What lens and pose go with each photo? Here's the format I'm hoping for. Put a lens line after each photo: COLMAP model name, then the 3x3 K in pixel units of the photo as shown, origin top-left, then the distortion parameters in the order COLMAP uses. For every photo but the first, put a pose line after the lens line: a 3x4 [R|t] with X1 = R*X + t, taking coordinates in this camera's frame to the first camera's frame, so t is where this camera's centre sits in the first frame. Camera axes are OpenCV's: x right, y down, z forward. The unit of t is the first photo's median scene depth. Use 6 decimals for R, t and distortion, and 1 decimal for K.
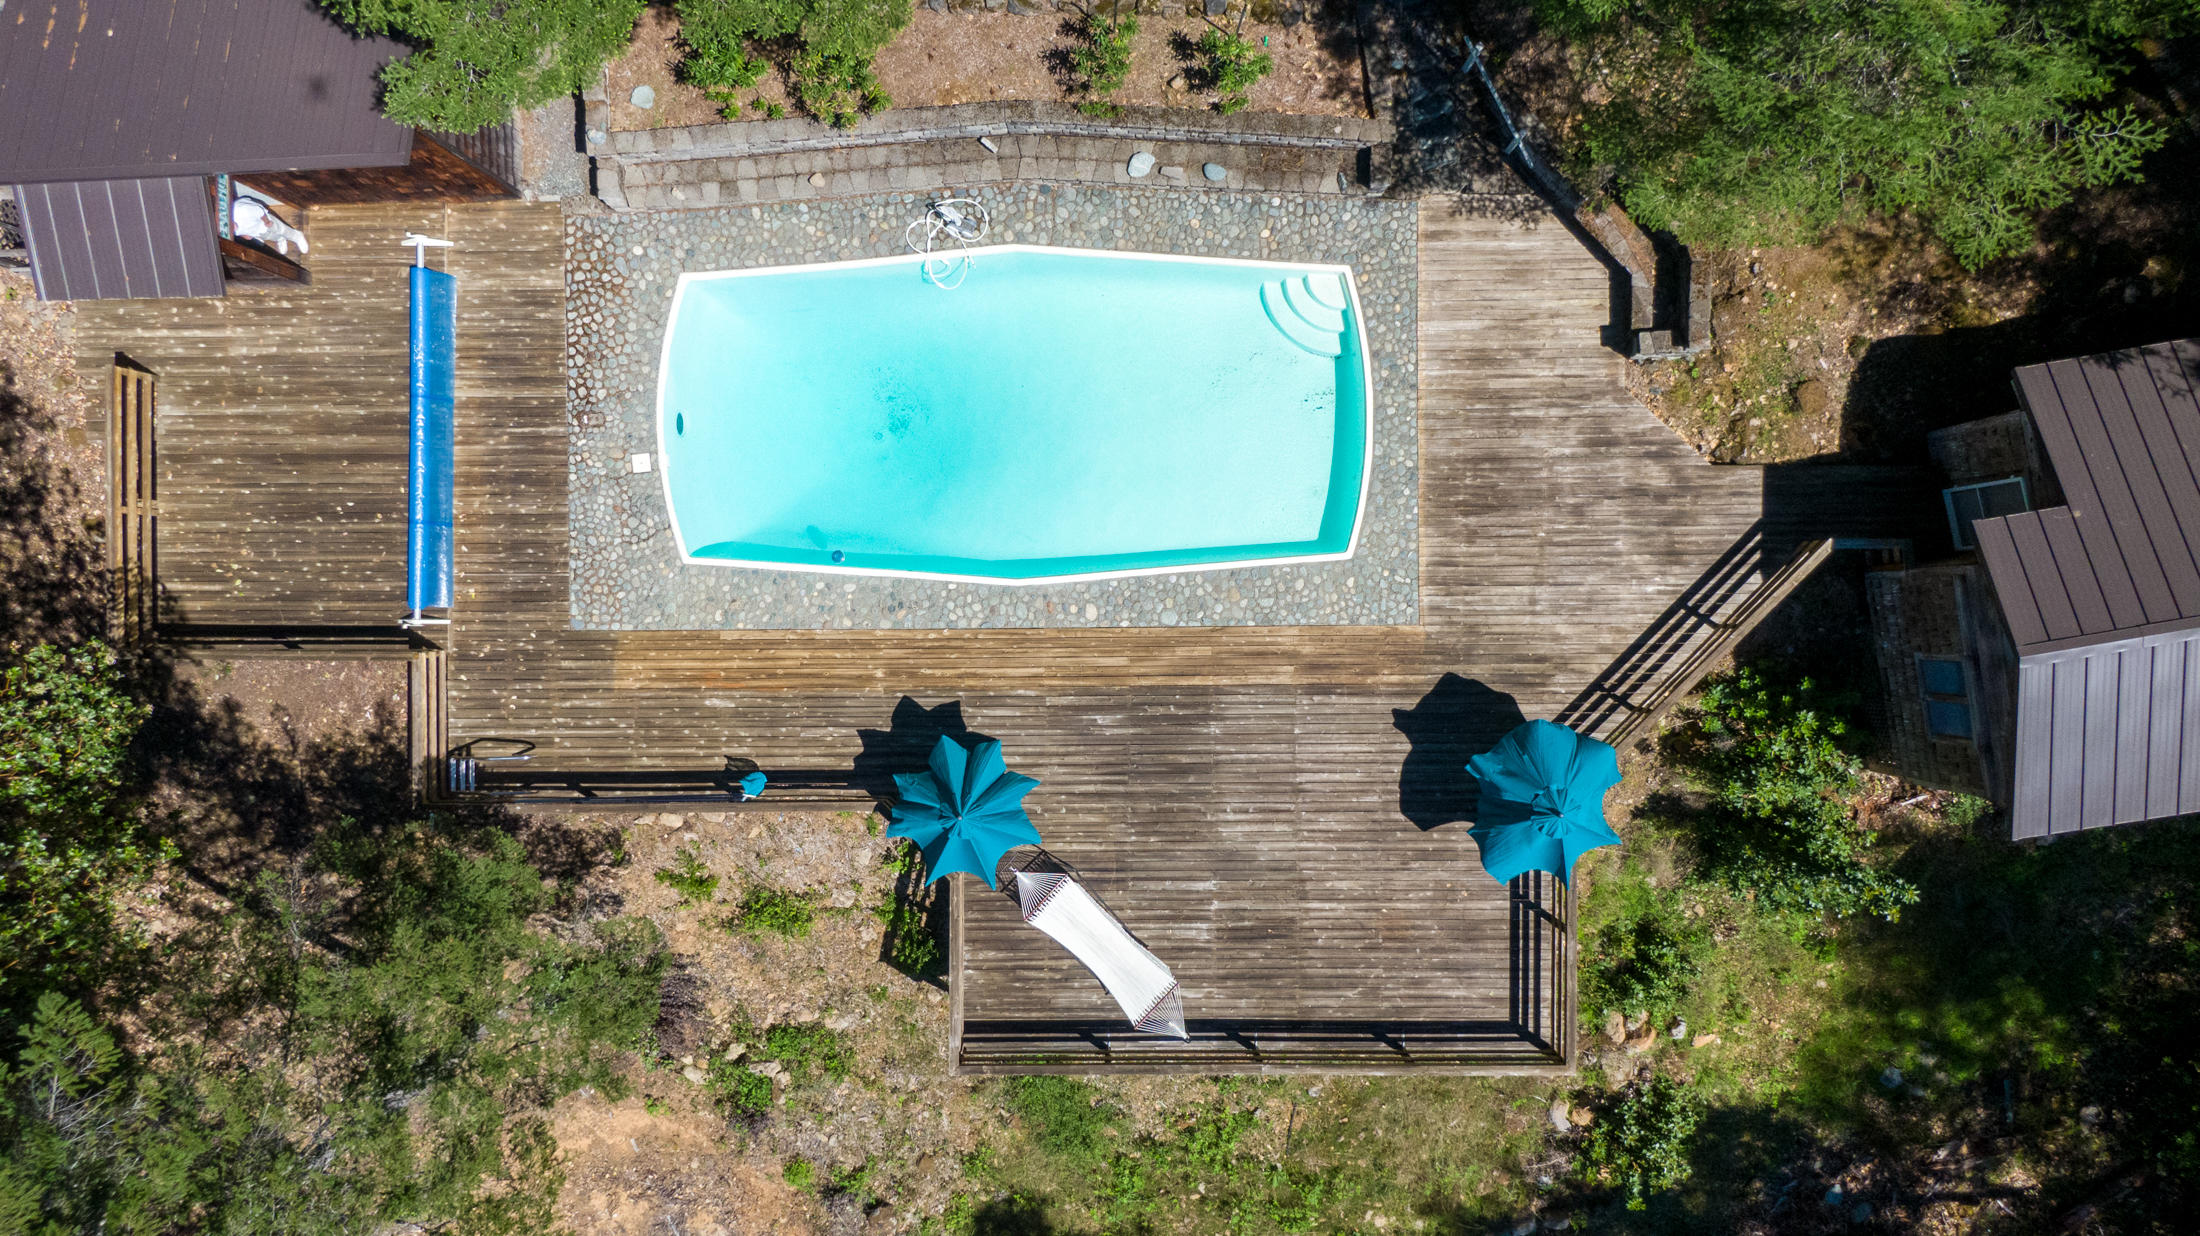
lens RADIAL K [[1563.2, 0, 1100.0], [0, 1563.2, 618.0], [0, 0, 1]] dist [0.001747, -0.171982]
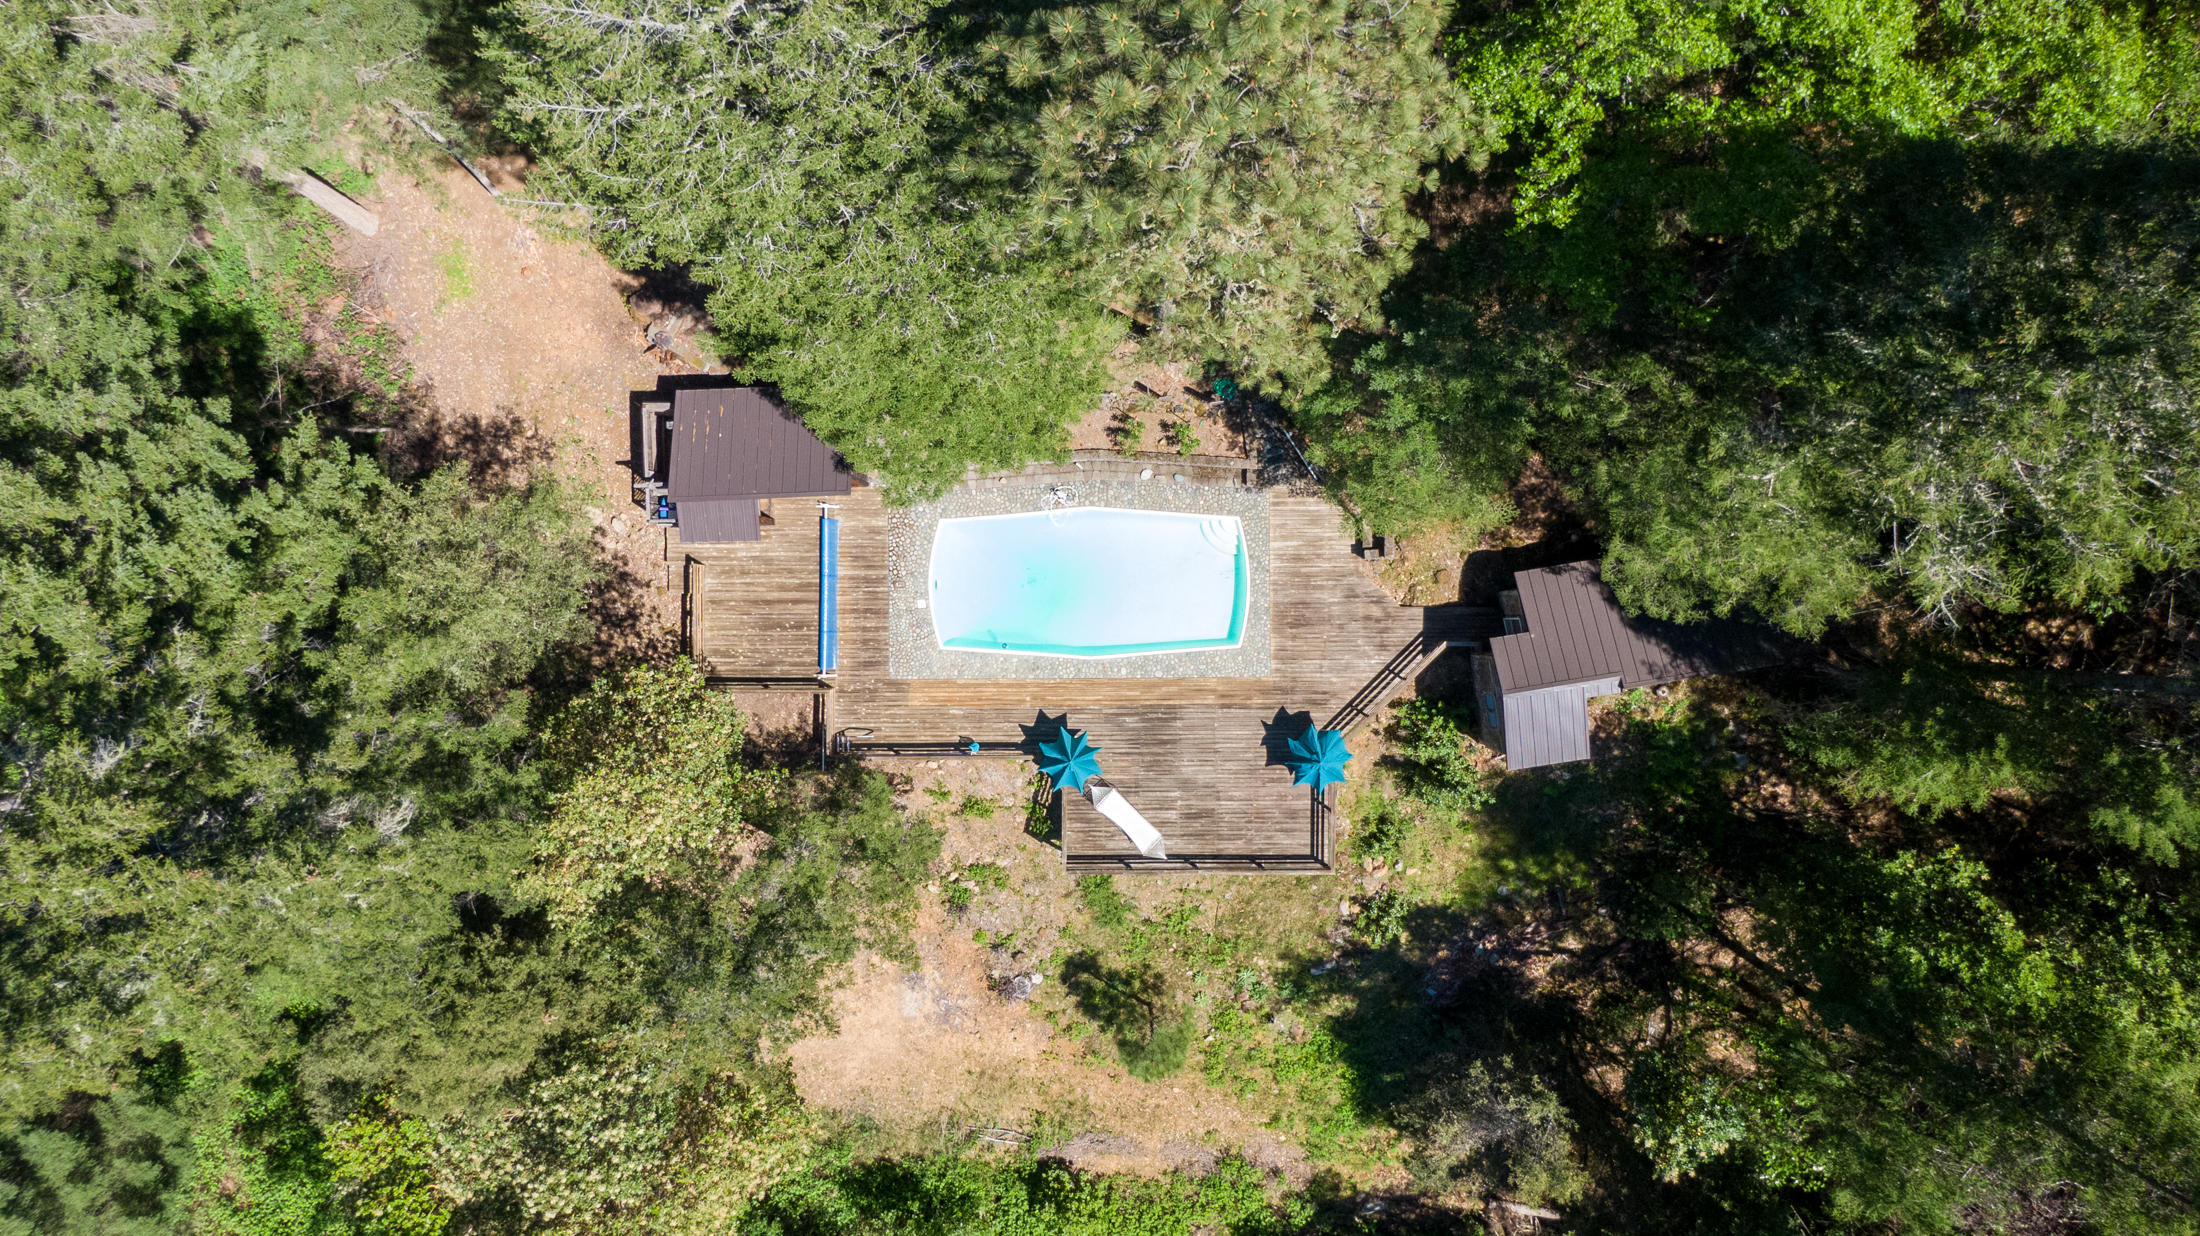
lens RADIAL K [[1563.2, 0, 1100.0], [0, 1563.2, 618.0], [0, 0, 1]] dist [0.001747, -0.171982]
pose [[0.999989, 0.001336, 0.004558, -0.049684], [-0.001340, 0.999999, 0.000920, -0.081676], [-0.004557, -0.000926, 0.999989, -1.227972]]
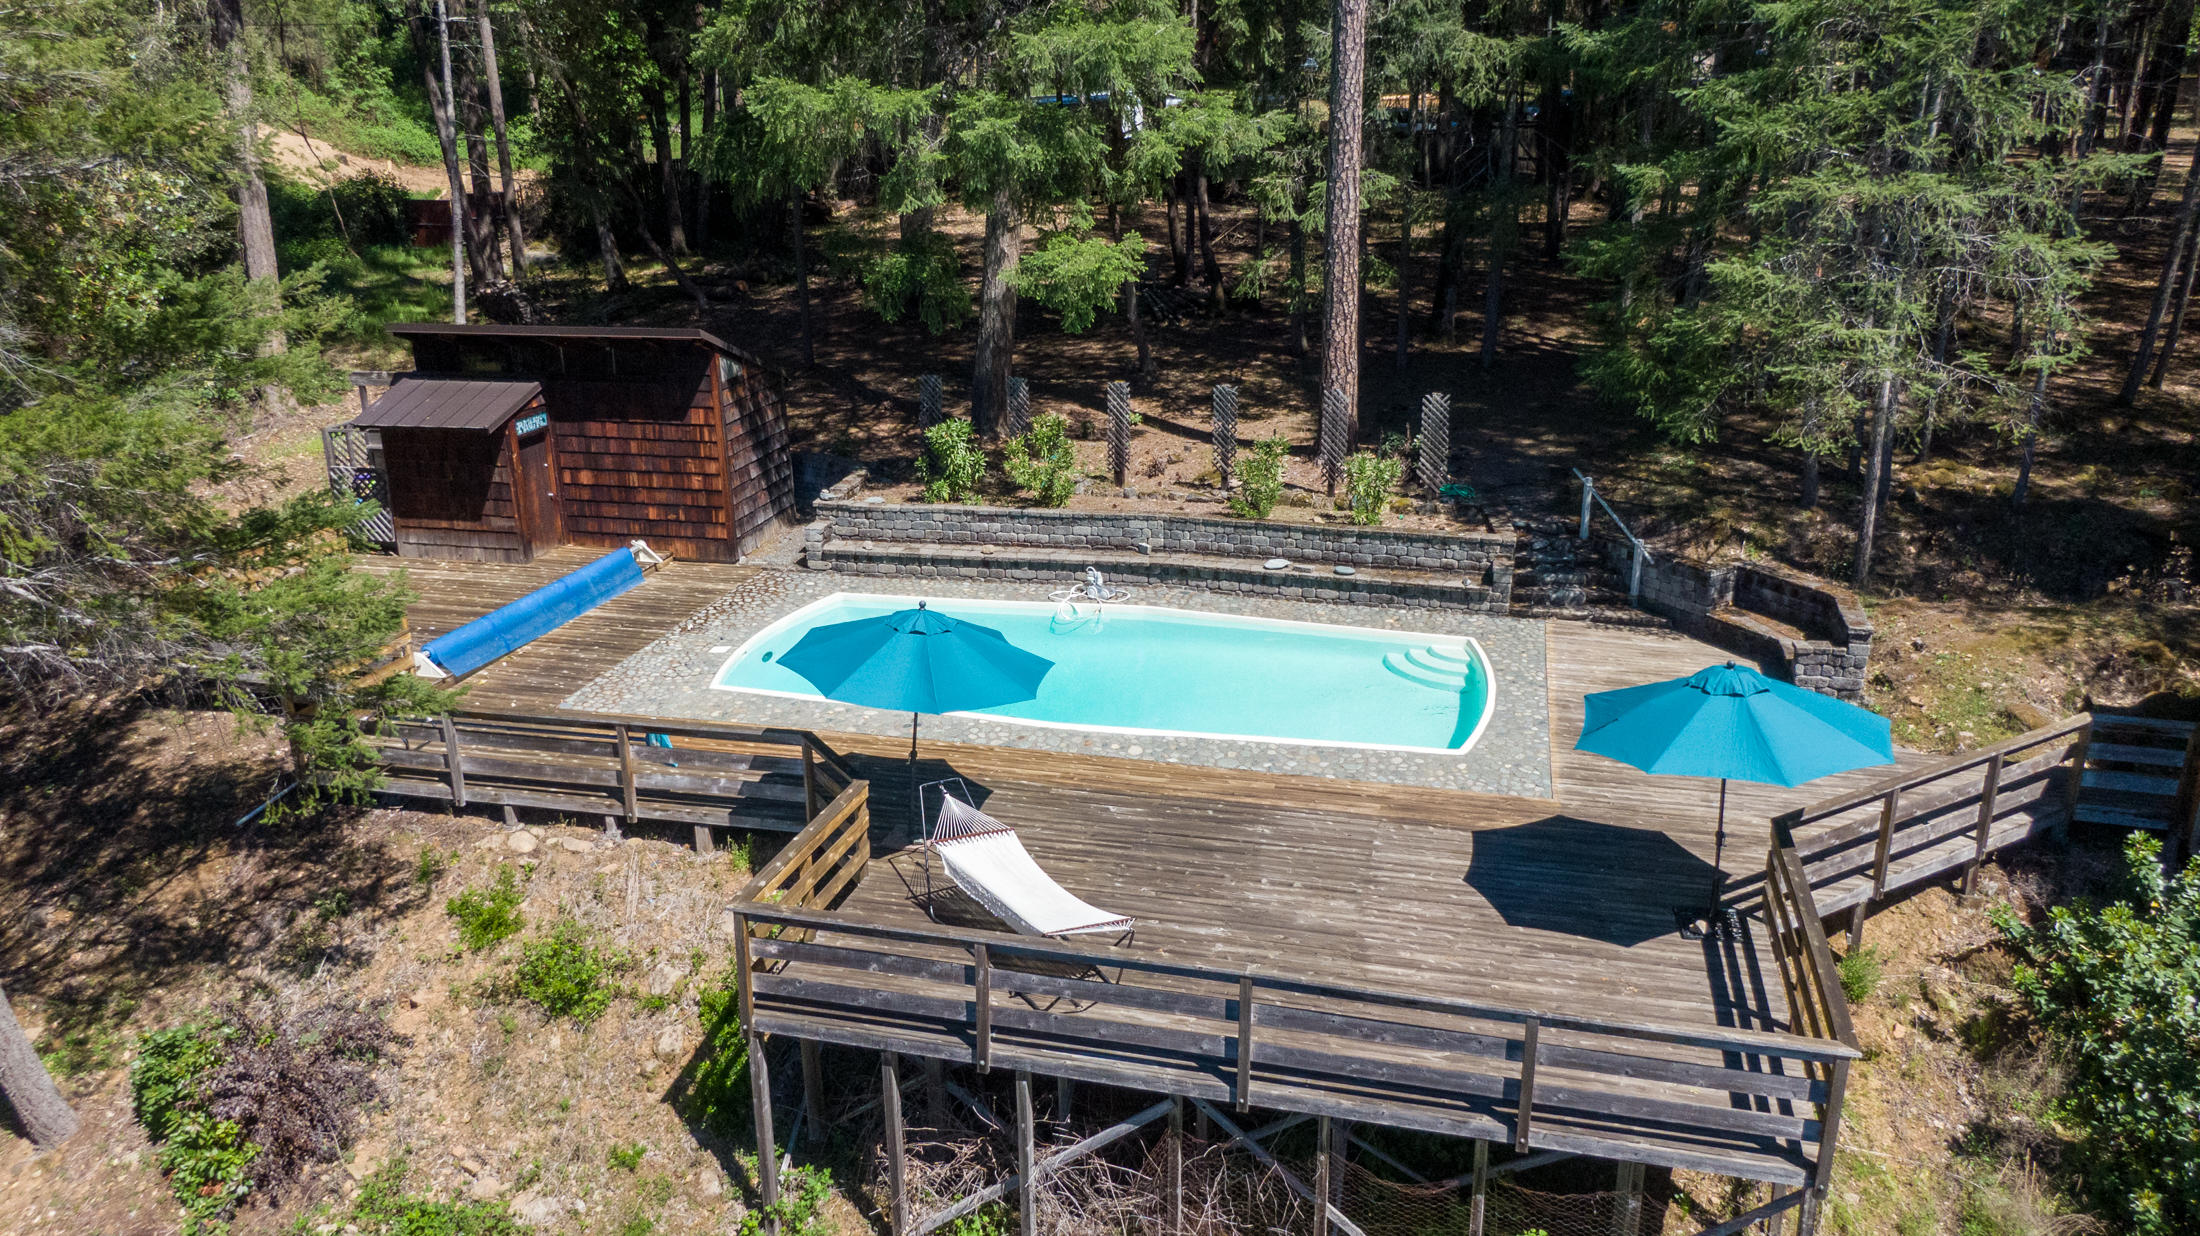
lens RADIAL K [[1591.4, 0, 1100.0], [0, 1591.4, 618.0], [0, 0, 1]] dist [0.194326, -0.552020]
pose [[0.967113, 0.075026, -0.243029, 0.173774], [-0.254344, 0.289541, -0.922754, 0.751150], [0.001136, 0.954221, 0.299102, 0.677565]]
